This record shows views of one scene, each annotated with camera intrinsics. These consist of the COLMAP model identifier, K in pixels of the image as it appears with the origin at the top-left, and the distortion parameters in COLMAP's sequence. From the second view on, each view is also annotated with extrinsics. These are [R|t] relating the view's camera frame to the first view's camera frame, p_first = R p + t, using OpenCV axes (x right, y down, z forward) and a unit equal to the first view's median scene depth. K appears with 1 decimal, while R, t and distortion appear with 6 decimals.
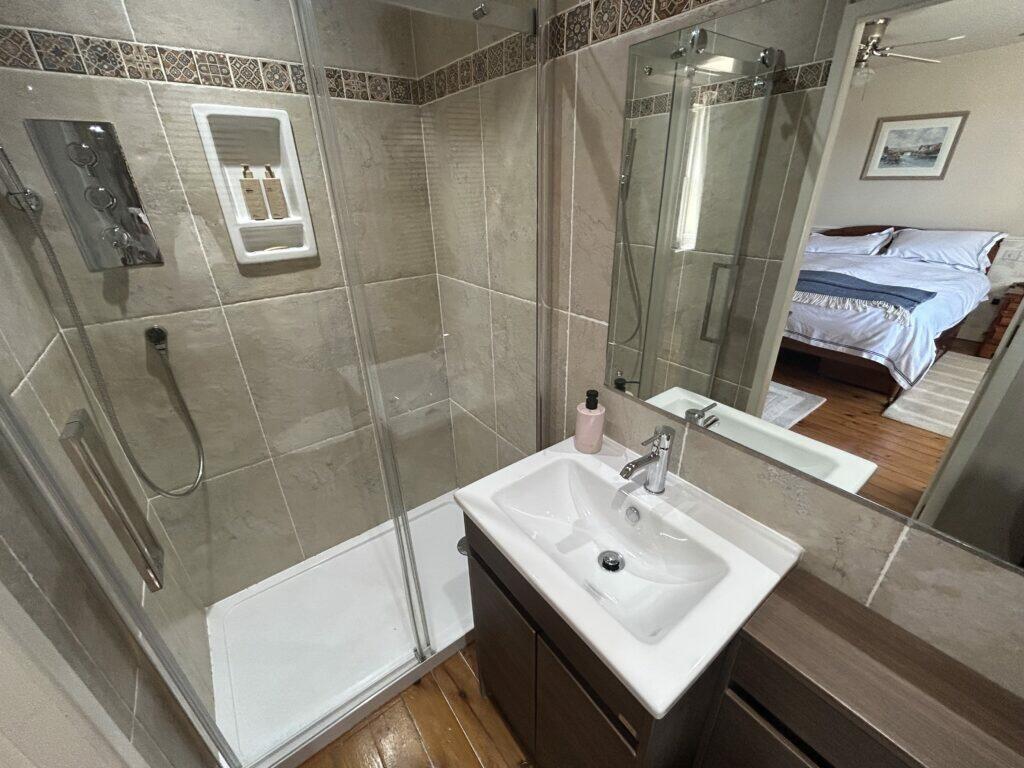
lens RADIAL K [[415.8, 0, 508.7], [0, 415.8, 387.0], [0, 0, 1]] dist [-0.002716, 0.000597]
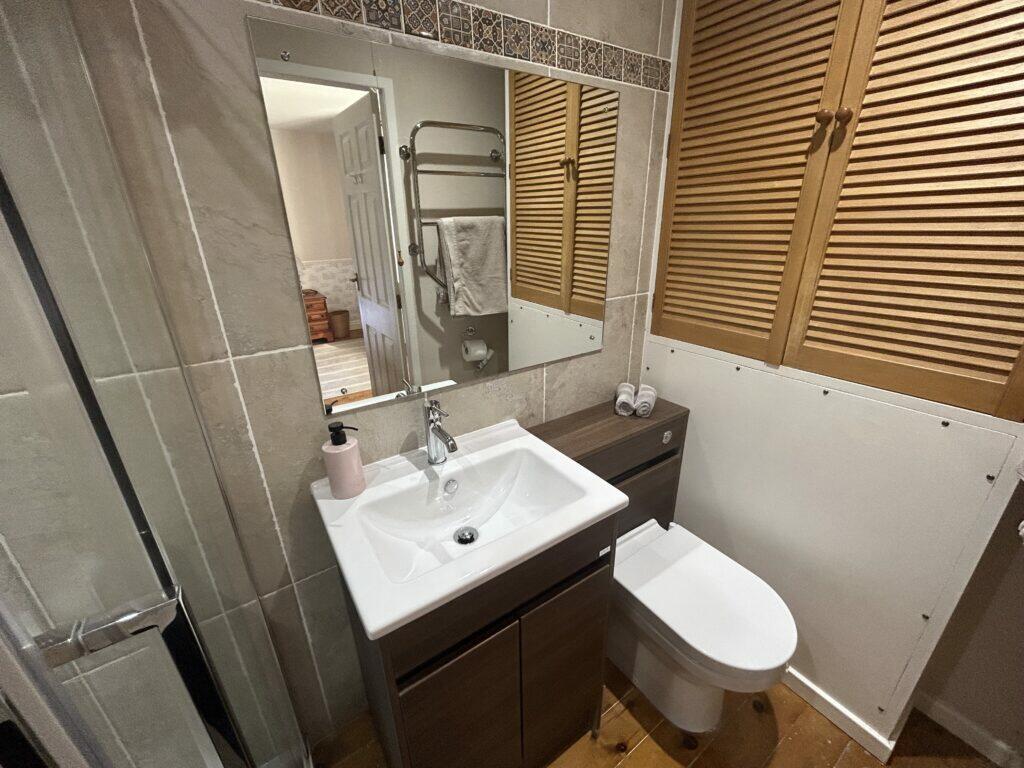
lens RADIAL K [[418.4, 0, 513.9], [0, 418.4, 373.5], [0, 0, 1]] dist [-0.000605, 0.000104]
pose [[0.048940, -0.338496, 0.939694, -0.595593], [0.444301, 0.849990, 0.283043, -0.171355], [-0.894540, 0.403655, 0.191993, 0.529098]]
